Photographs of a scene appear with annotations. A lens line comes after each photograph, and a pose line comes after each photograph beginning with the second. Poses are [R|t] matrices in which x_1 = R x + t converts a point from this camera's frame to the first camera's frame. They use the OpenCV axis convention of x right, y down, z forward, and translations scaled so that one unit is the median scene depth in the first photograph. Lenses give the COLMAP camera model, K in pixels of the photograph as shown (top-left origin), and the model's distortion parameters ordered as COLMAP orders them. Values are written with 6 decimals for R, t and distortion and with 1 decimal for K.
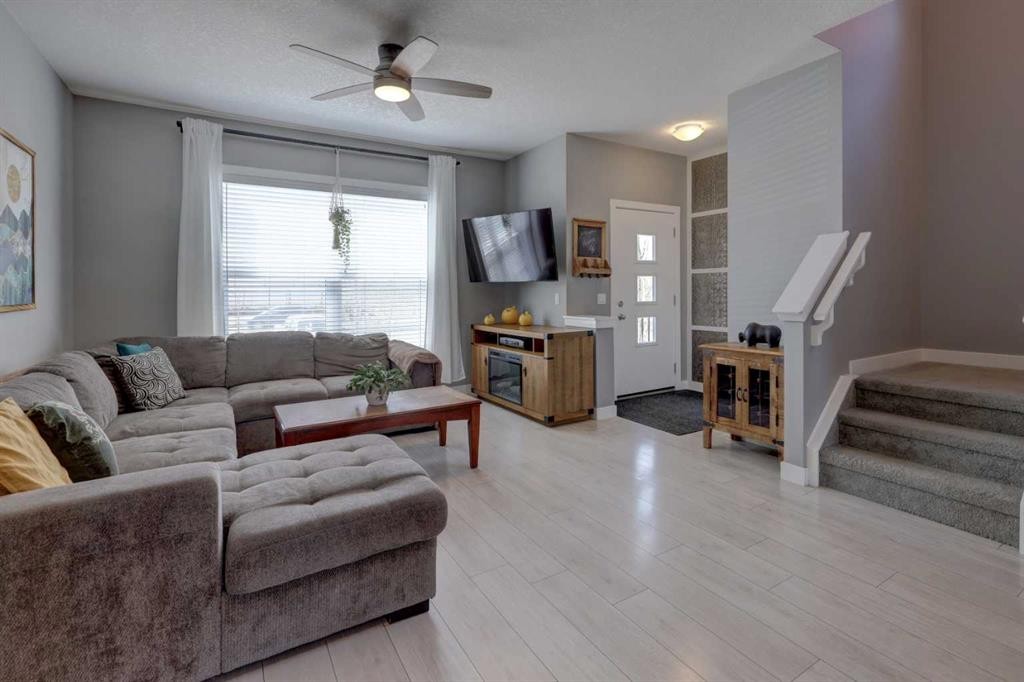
lens RADIAL K [[484.1, 0, 514.0], [0, 484.1, 275.7], [0, 0, 1]] dist [0.002249, 0.000044]
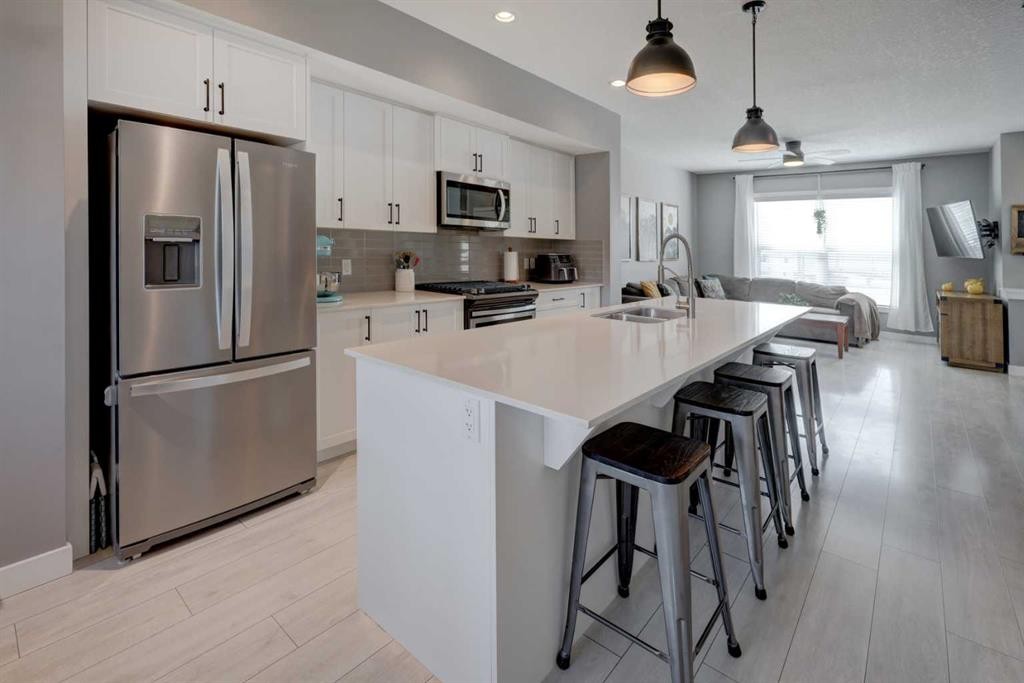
lens RADIAL K [[451.2, 0, 510.5], [0, 451.2, 236.1], [0, 0, 1]] dist [0.000641, -0.000066]
pose [[0.310183, -0.005212, -0.950663, 0.788559], [-0.000665, 0.999984, -0.005700, -0.037543], [0.950677, 0.002400, 0.310174, -0.495016]]
